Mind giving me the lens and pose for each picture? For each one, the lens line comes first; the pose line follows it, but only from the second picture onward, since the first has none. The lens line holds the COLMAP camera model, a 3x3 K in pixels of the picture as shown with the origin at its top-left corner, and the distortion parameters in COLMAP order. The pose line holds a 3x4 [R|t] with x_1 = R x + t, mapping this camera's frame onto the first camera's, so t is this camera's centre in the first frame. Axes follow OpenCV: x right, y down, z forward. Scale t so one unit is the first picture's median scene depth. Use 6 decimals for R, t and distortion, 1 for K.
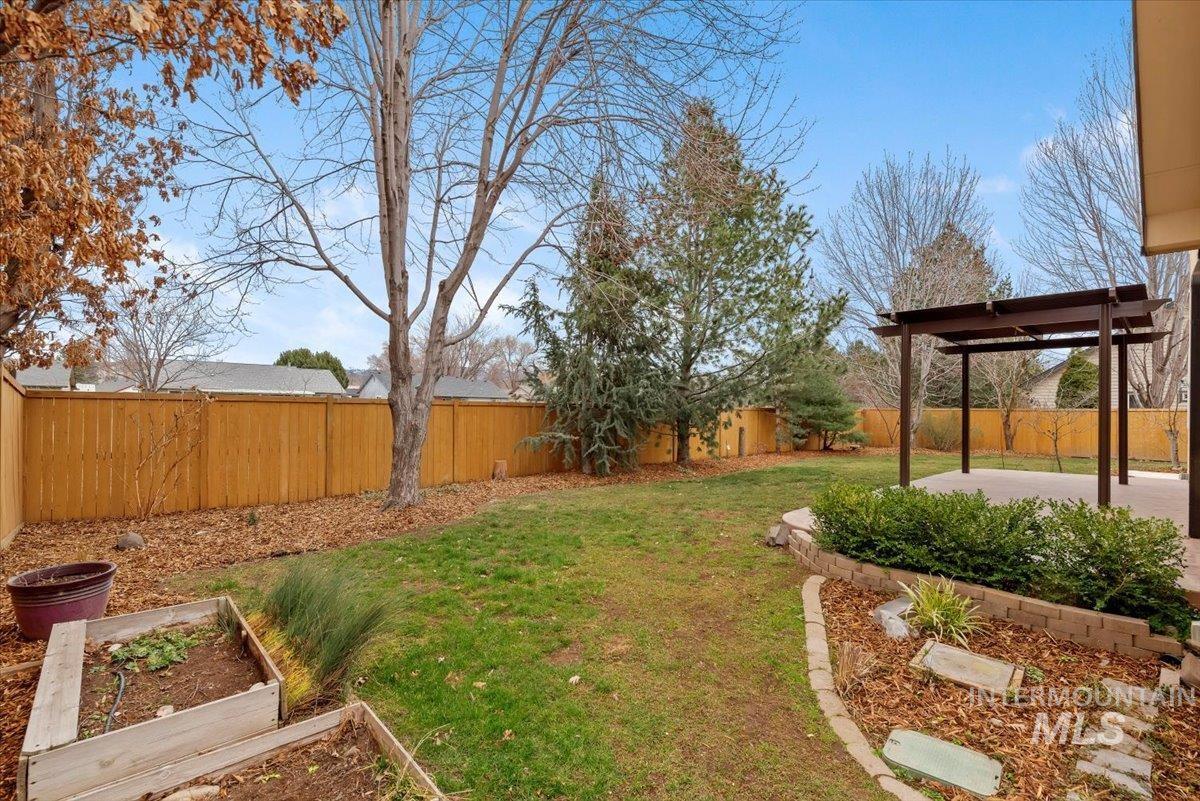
lens RADIAL K [[533.9, 0, 597.8], [0, 533.9, 403.8], [0, 0, 1]] dist [0.010542, -0.003961]
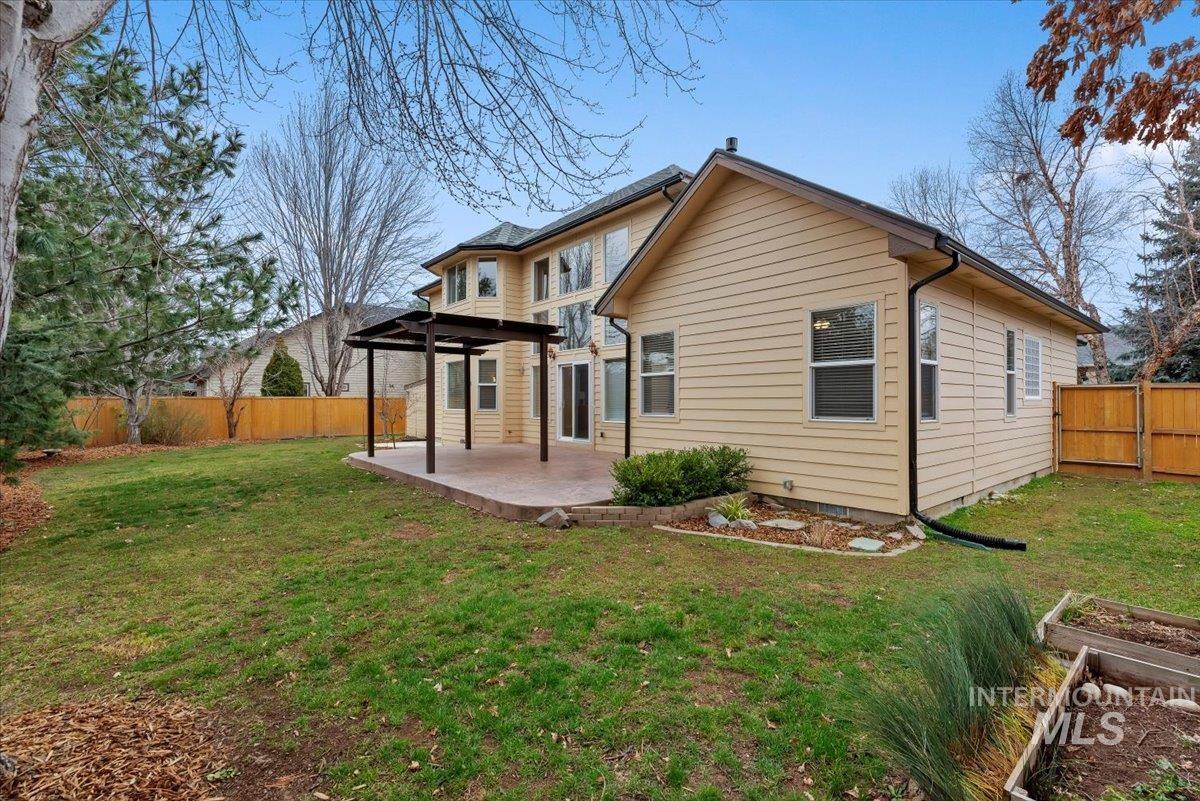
lens RADIAL K [[533.9, 0, 599.6], [0, 533.9, 400.2], [0, 0, 1]] dist [0.010542, -0.003961]
pose [[0.031513, -0.011816, 0.999434, -0.441650], [-0.004739, 0.999917, 0.011971, -0.003146], [-0.999492, -0.005114, 0.031454, 0.519662]]
